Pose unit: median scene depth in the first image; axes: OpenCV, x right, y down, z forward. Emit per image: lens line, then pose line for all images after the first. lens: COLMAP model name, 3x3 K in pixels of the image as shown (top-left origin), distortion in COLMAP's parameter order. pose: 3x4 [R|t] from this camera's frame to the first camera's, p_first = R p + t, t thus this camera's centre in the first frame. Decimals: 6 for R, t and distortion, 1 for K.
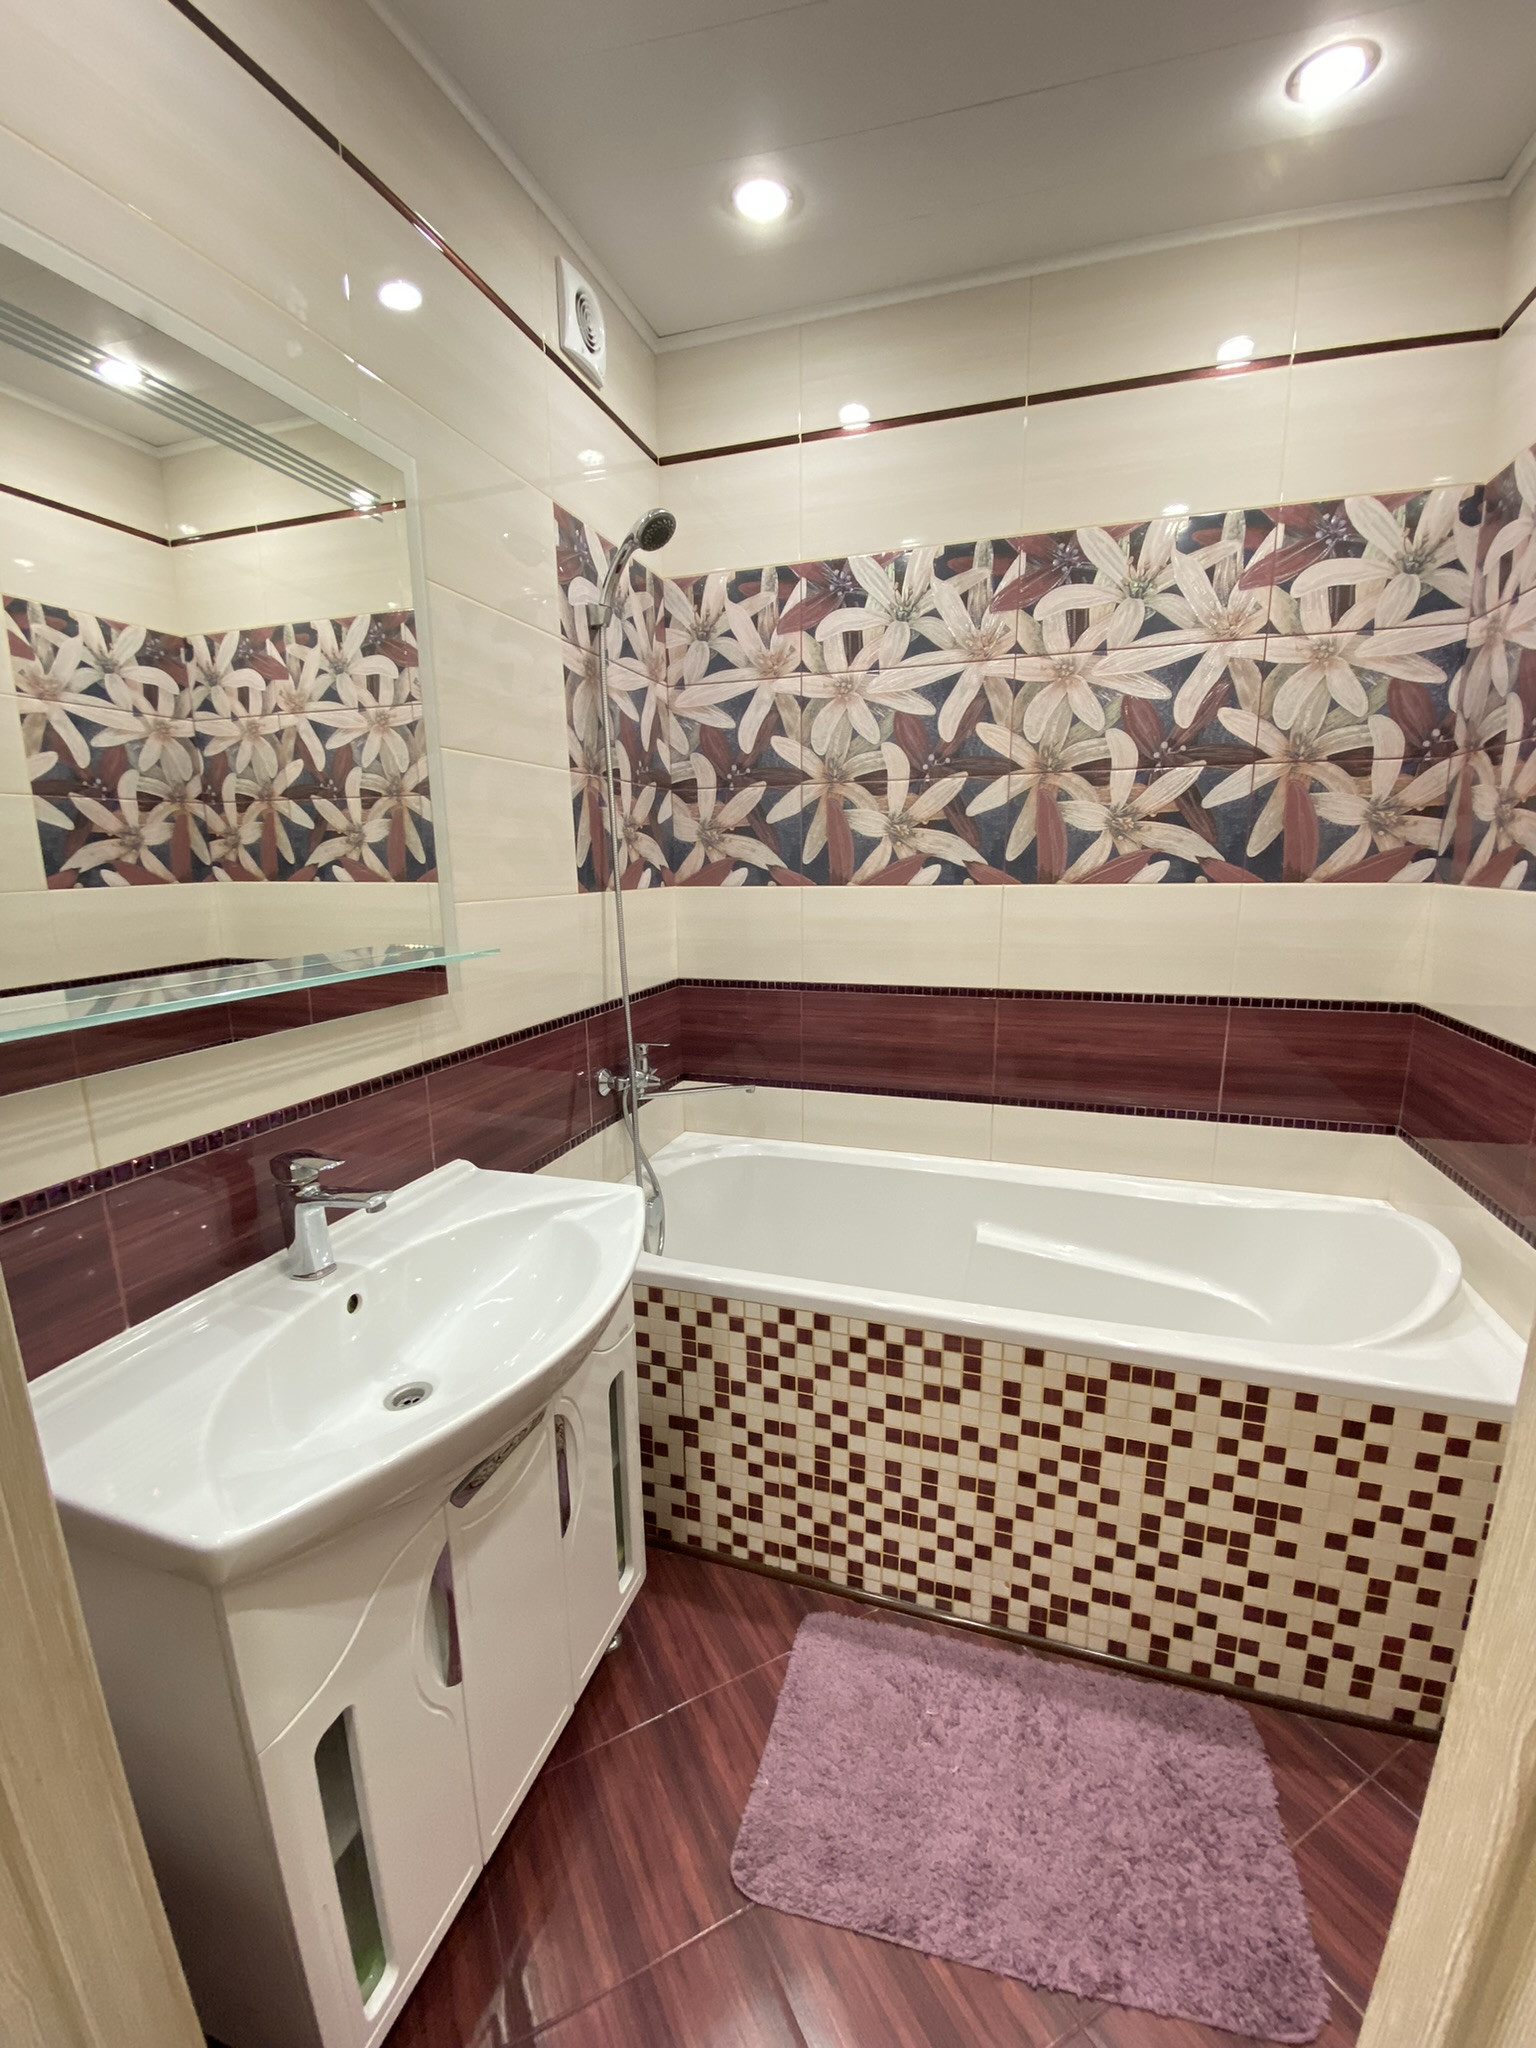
lens RADIAL K [[823.1, 0, 766.7], [0, 823.1, 1053.4], [0, 0, 1]] dist [0.010985, -0.016003]
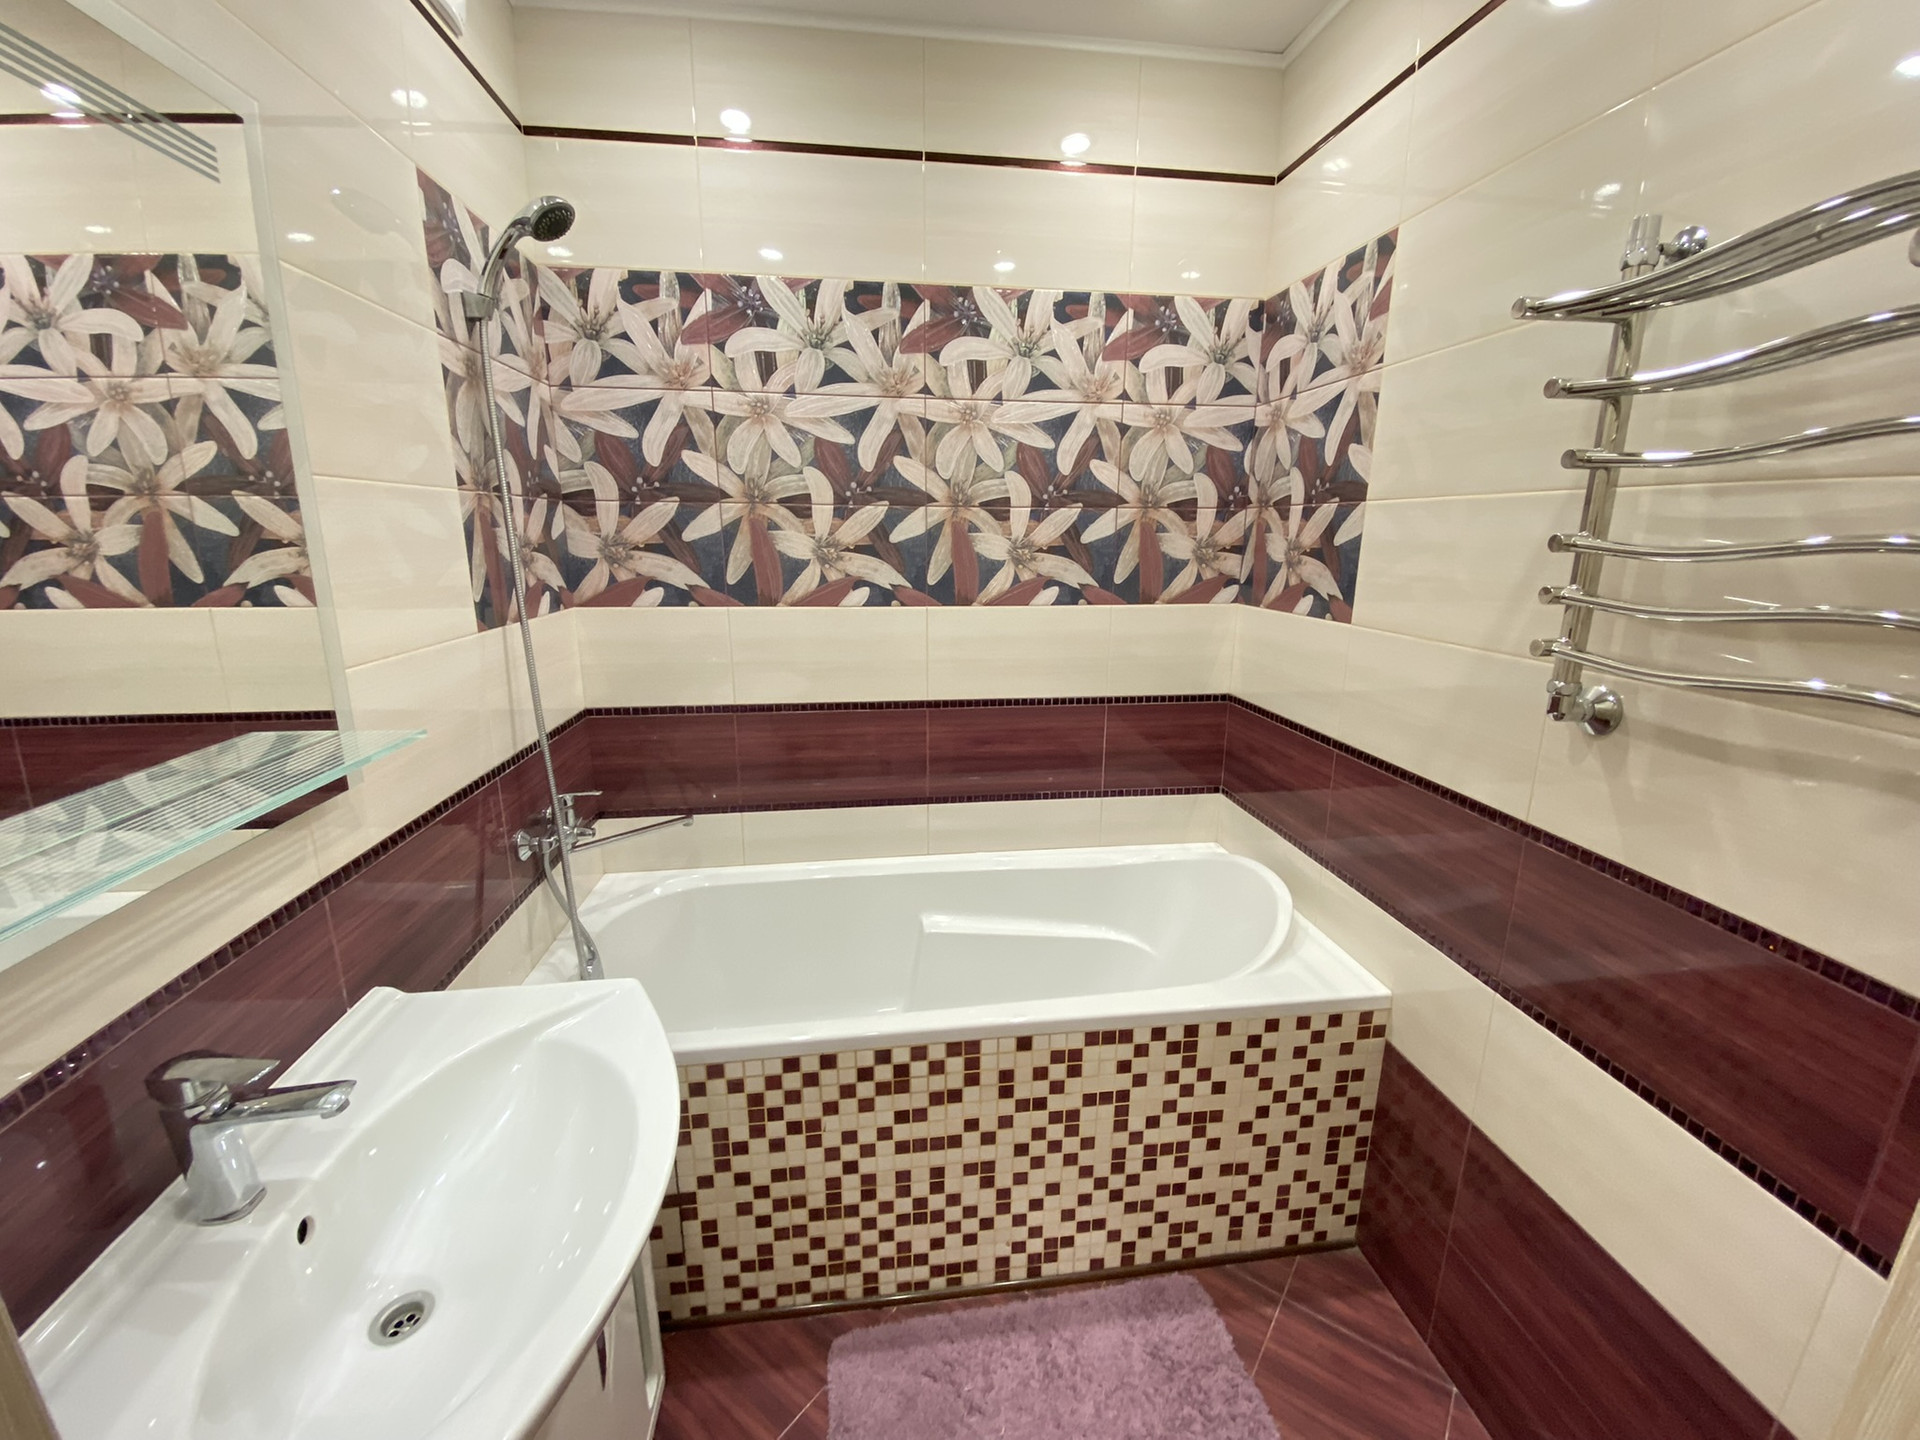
lens RADIAL K [[771.6, 0, 966.1], [0, 771.6, 739.9], [0, 0, 1]] dist [0.010985, -0.016003]
pose [[0.900739, -0.092522, 0.424393, -0.131392], [0.081569, 0.995698, 0.043949, -0.082681], [-0.426633, -0.004969, 0.904411, 0.069999]]
